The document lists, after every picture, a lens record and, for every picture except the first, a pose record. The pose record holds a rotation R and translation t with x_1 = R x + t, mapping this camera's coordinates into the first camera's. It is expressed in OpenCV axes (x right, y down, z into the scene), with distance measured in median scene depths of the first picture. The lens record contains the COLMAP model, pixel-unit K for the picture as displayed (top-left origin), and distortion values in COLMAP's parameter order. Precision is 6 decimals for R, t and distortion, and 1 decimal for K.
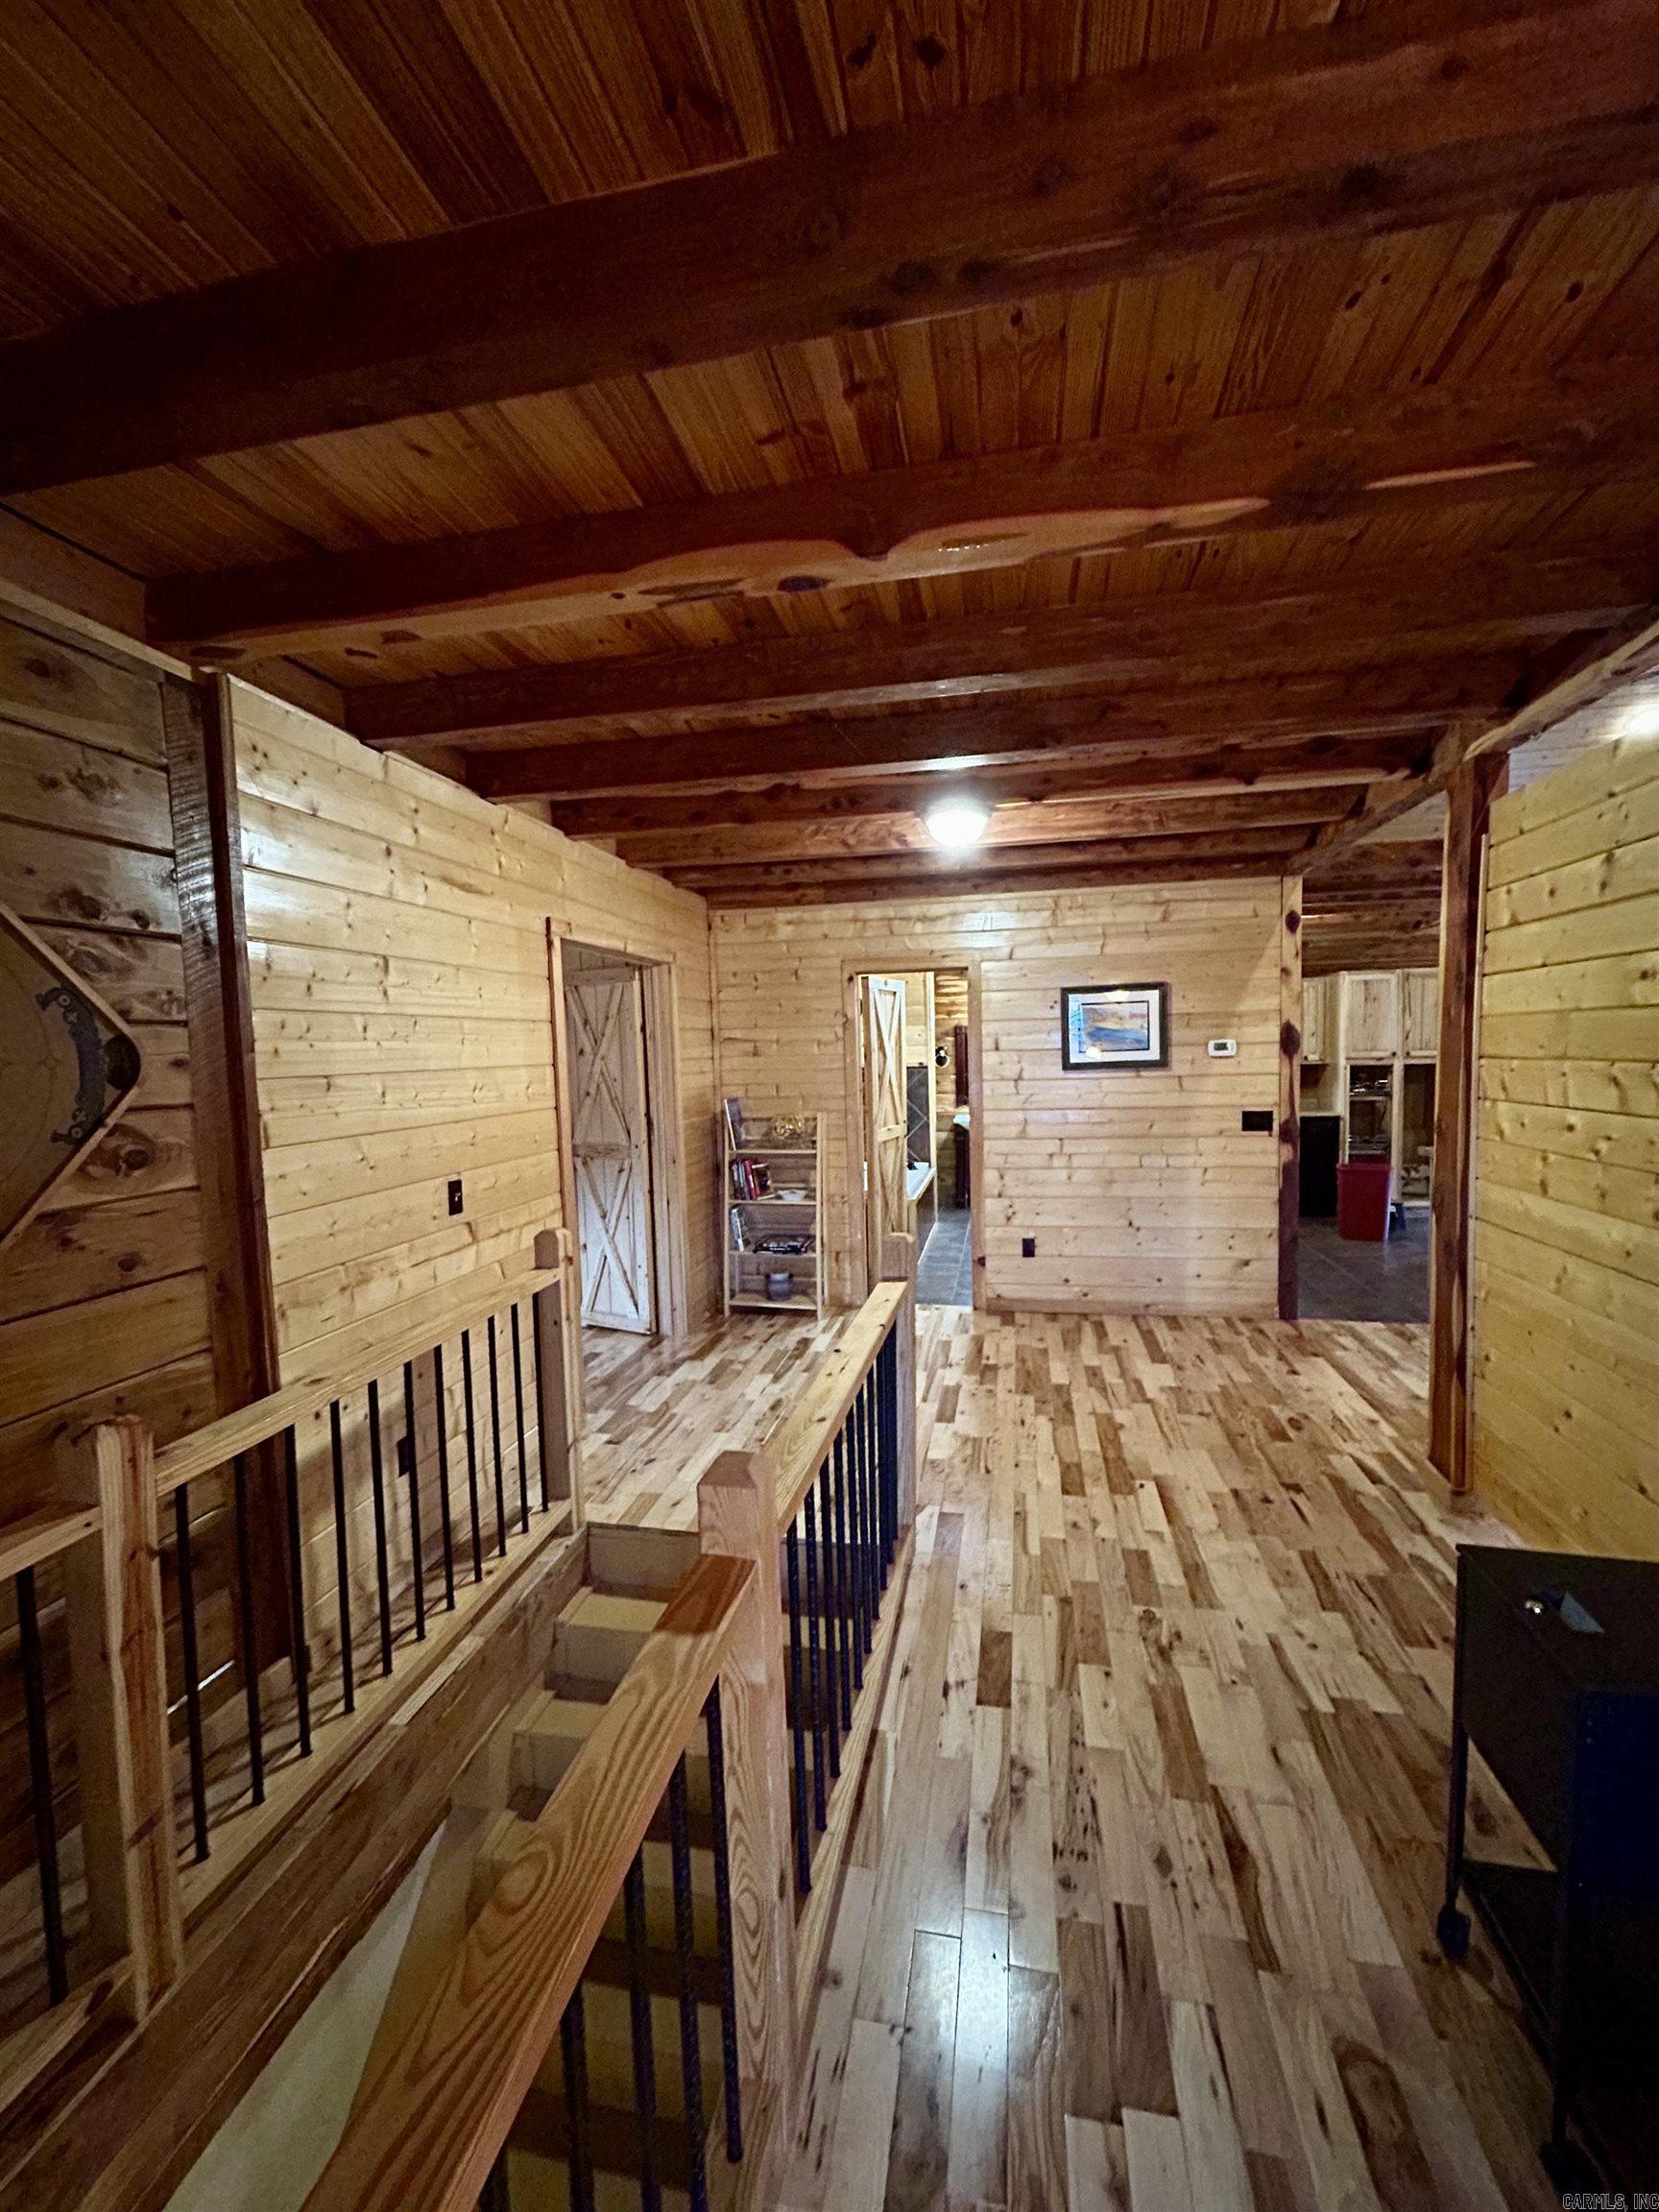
lens RADIAL K [[891.9, 0, 829.5], [0, 891.9, 1106.0], [0, 0, 1]] dist [-0.000298, 0.000078]
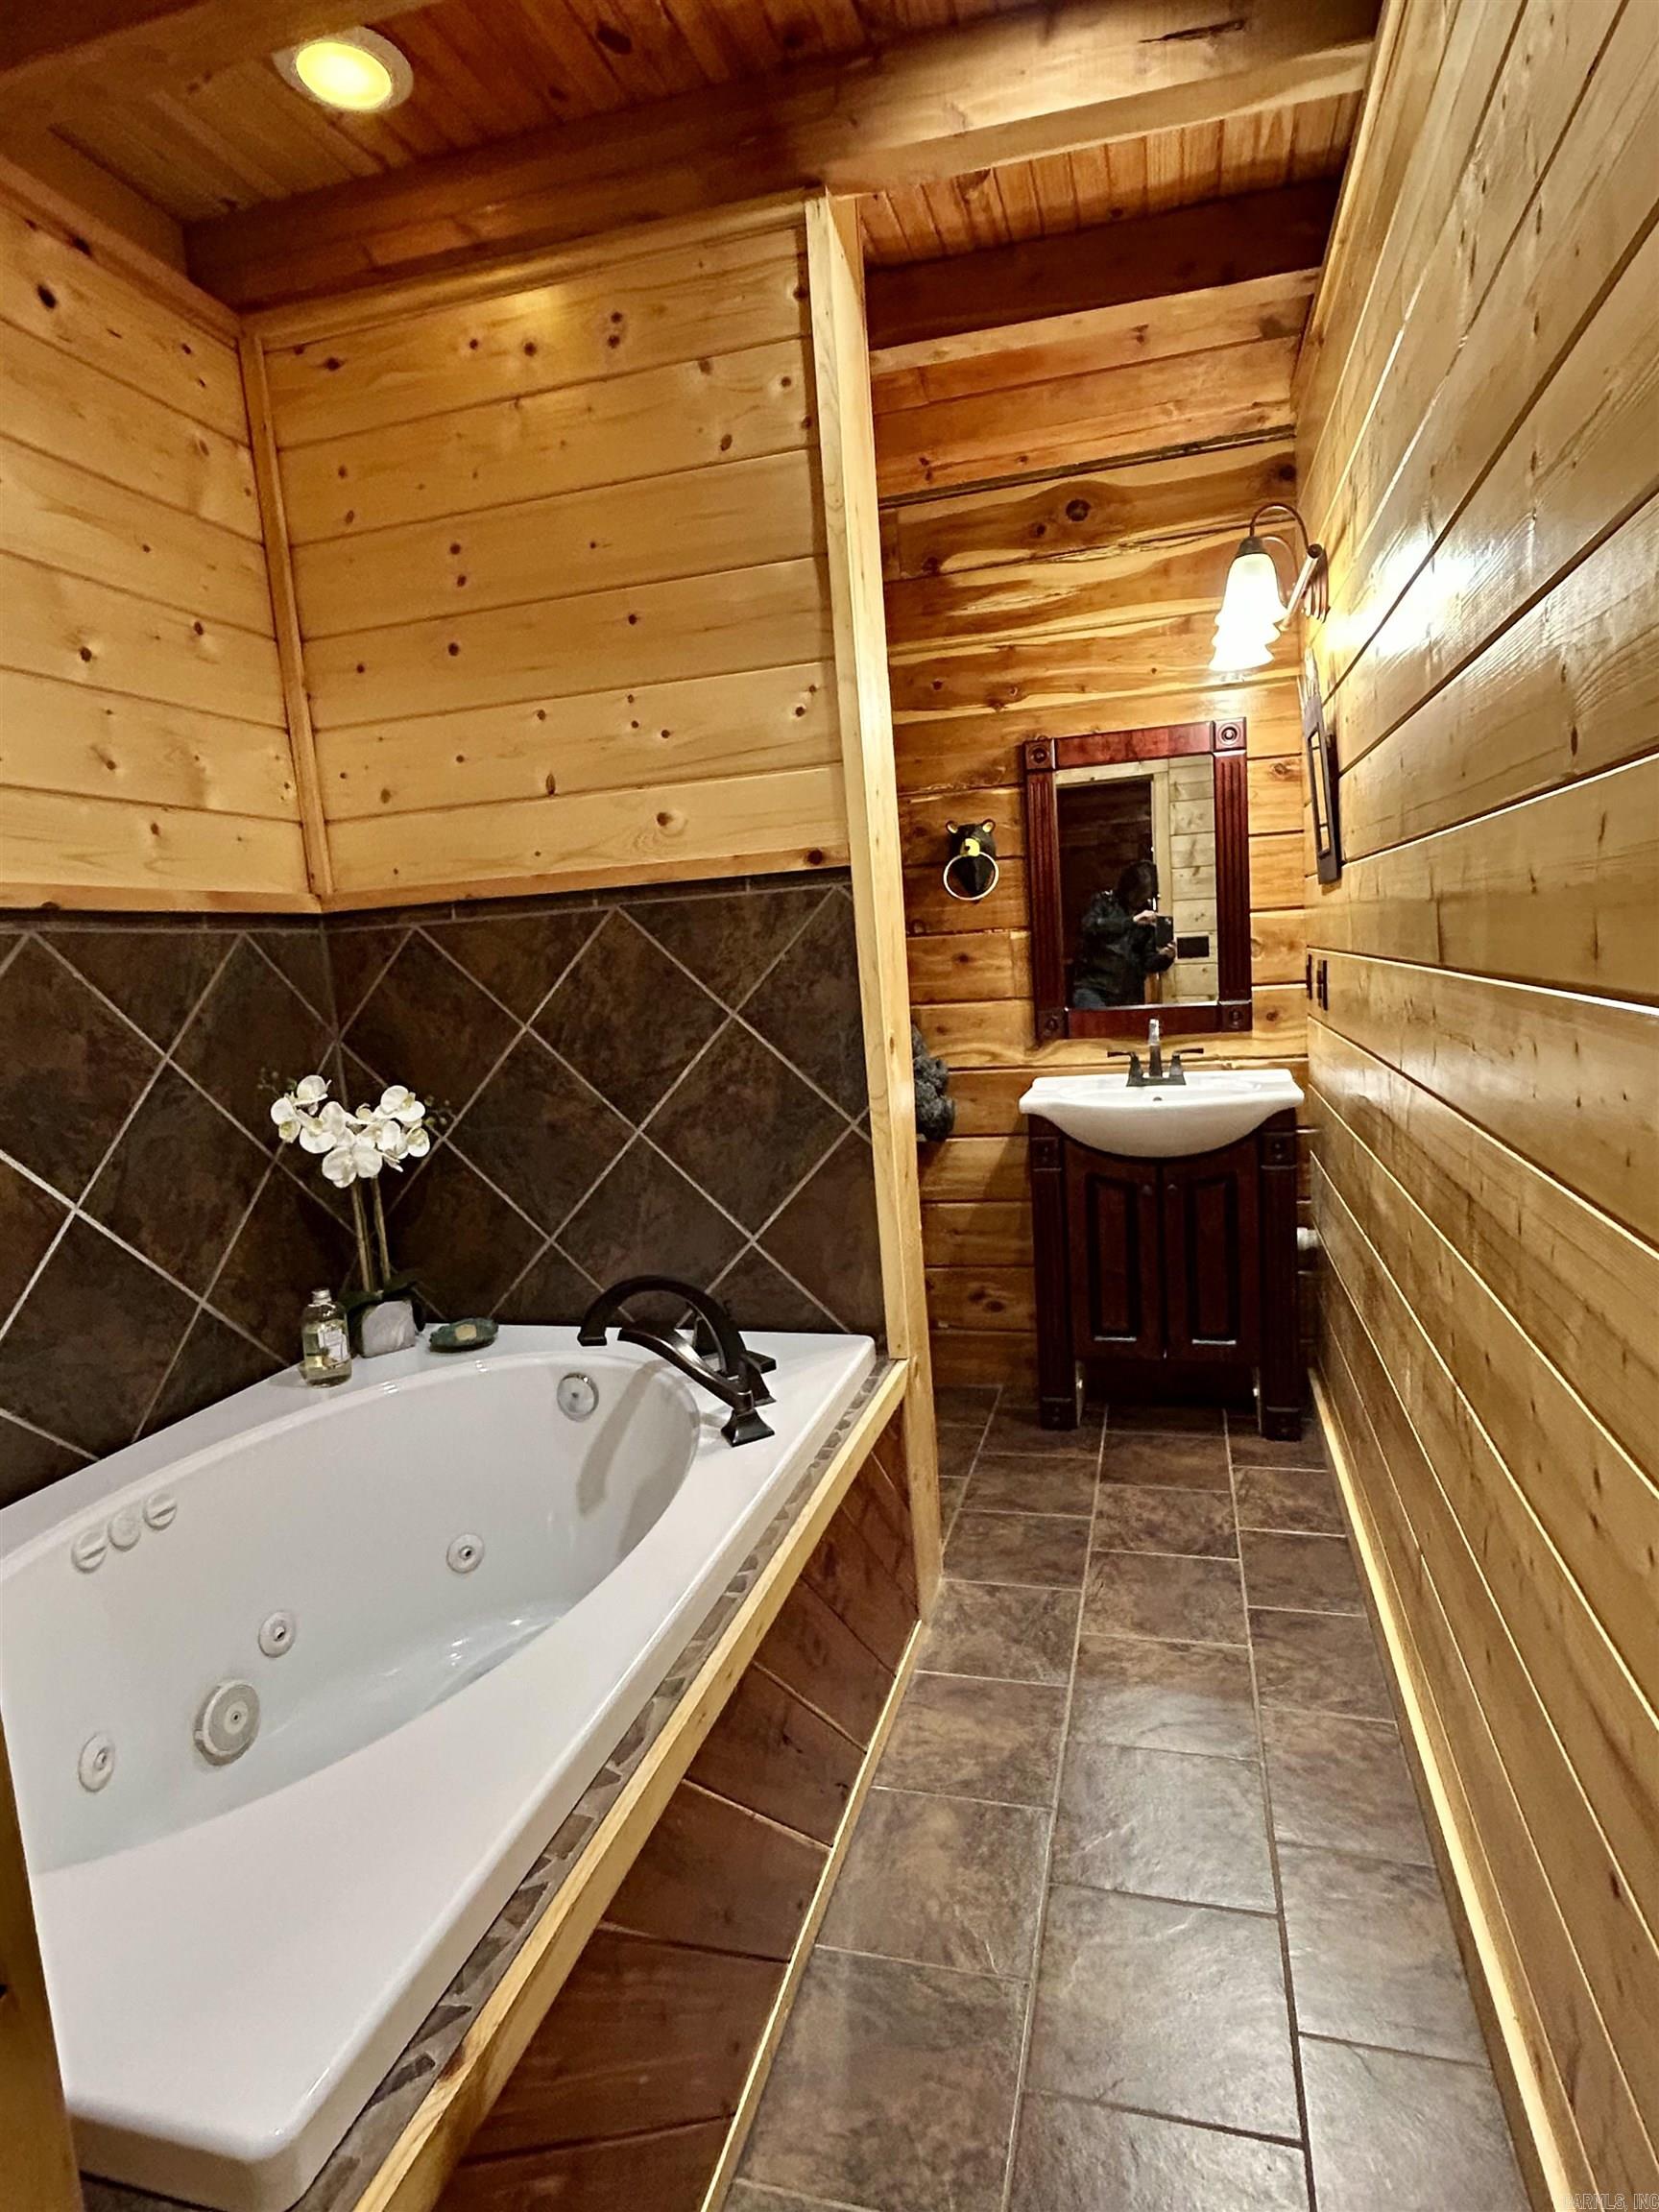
lens RADIAL K [[1191.3, 0, 829.5], [0, 1191.3, 1106.0], [0, 0, 1]] dist [0.000215, 0.000003]
pose [[0.996693, -0.034750, -0.073457, 0.106775], [0.039557, 0.997098, 0.065040, -0.007060], [0.070984, -0.067731, 0.995175, 0.635698]]
